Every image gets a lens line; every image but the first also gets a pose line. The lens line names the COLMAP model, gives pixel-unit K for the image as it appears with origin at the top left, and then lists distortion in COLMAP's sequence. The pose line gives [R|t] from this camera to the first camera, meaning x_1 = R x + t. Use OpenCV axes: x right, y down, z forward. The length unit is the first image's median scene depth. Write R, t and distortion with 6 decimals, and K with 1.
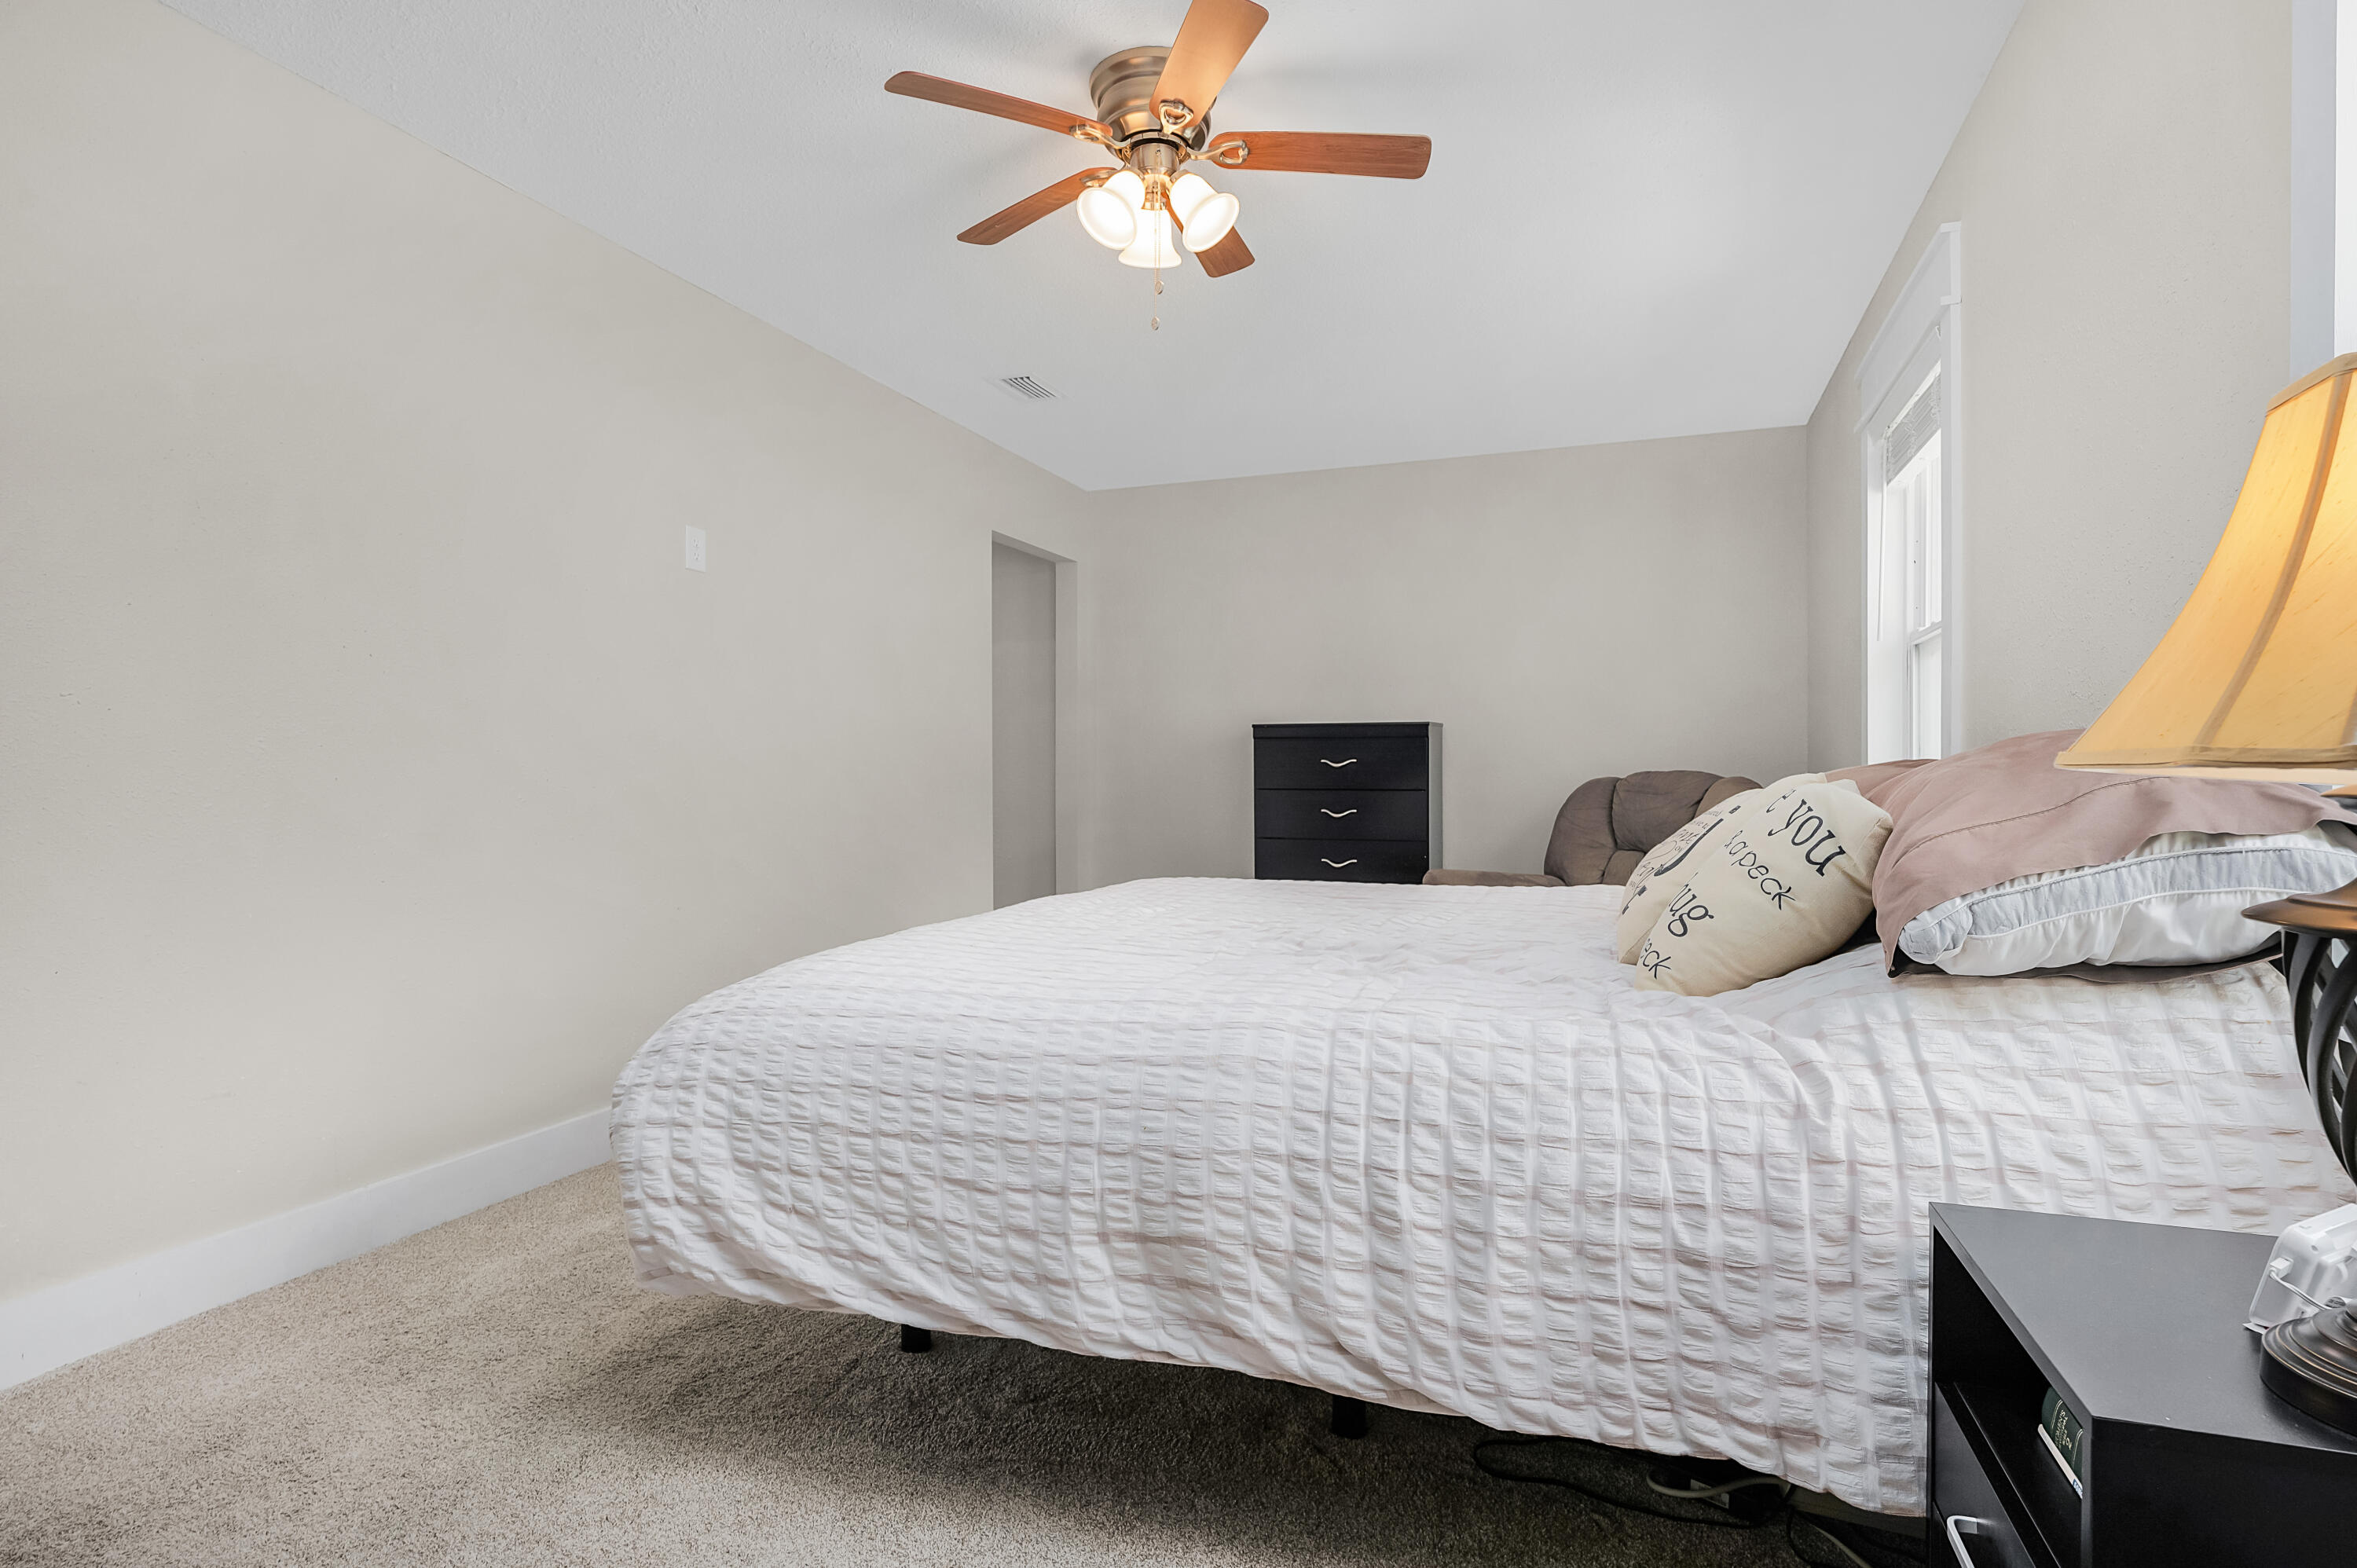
lens RADIAL K [[1195.0, 0, 1174.3], [0, 1195.0, 784.7], [0, 0, 1]] dist [-0.001316, 0.000139]
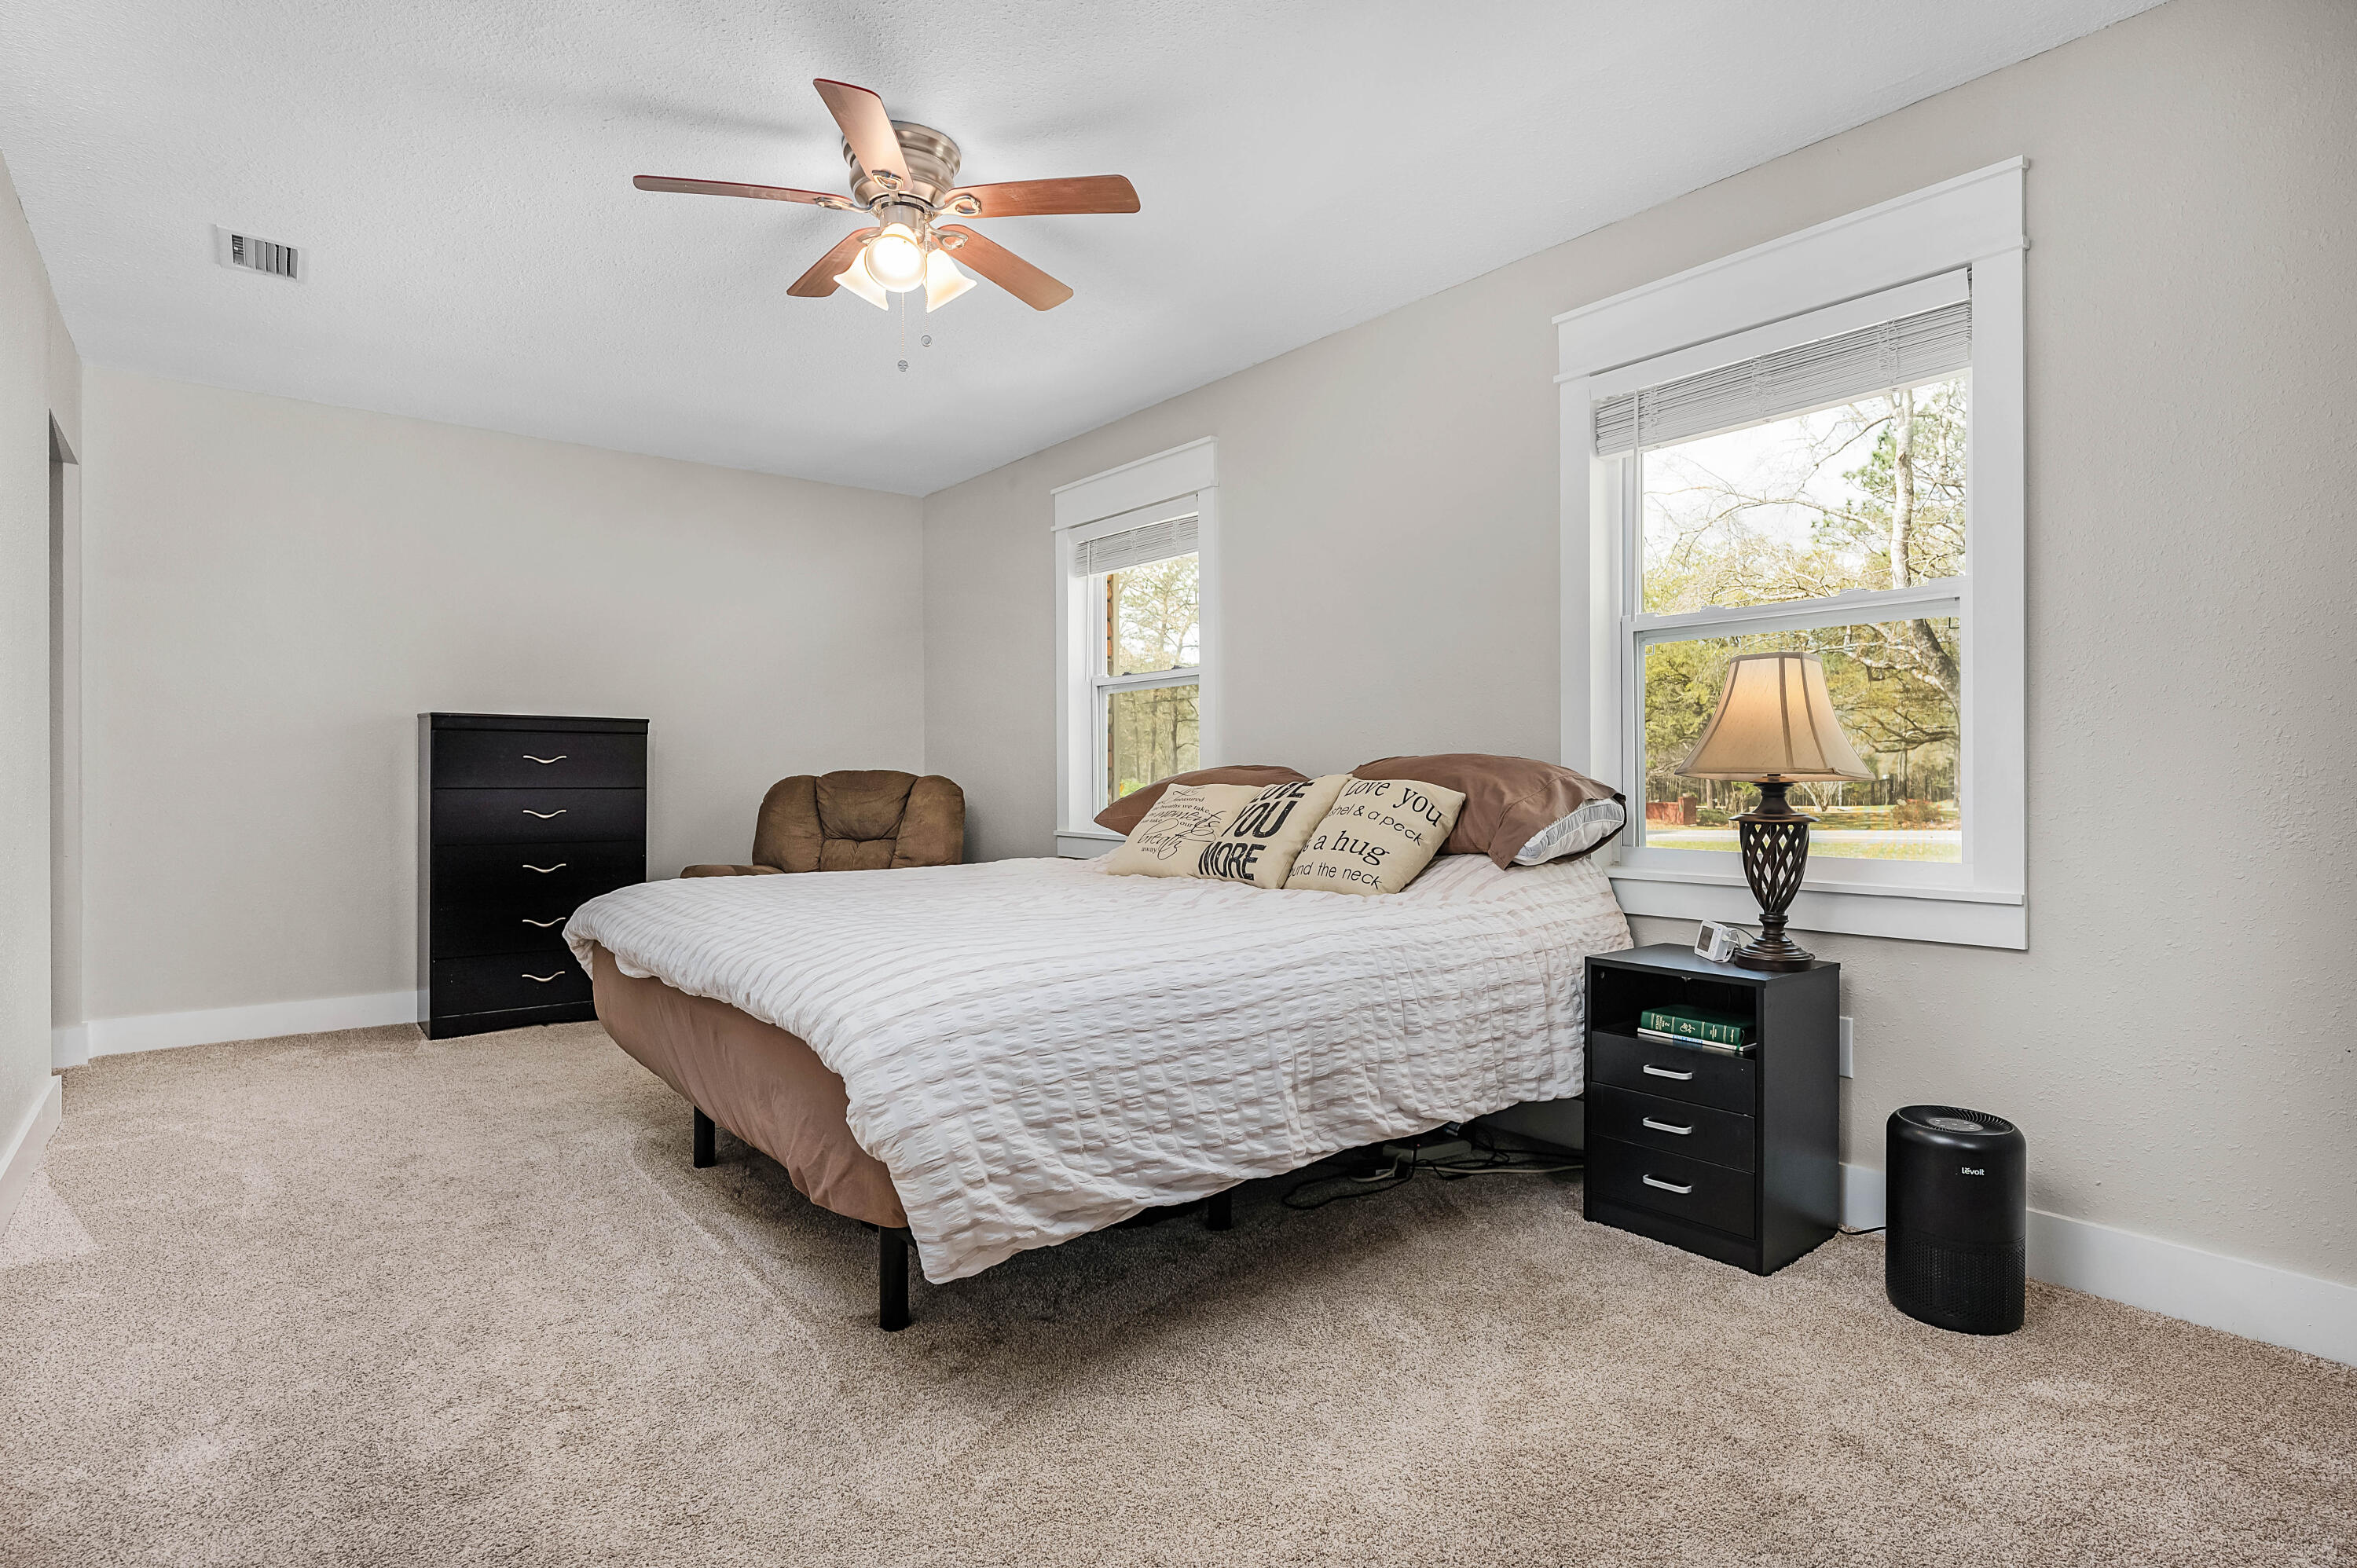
lens RADIAL K [[1195.0, 0, 1174.3], [0, 1195.0, 784.7], [0, 0, 1]] dist [-0.001316, 0.000139]
pose [[0.521959, -0.004316, 0.852960, -1.309110], [0.003100, 0.999990, 0.003163, 0.001050], [-0.852965, 0.000993, 0.521967, 0.337741]]
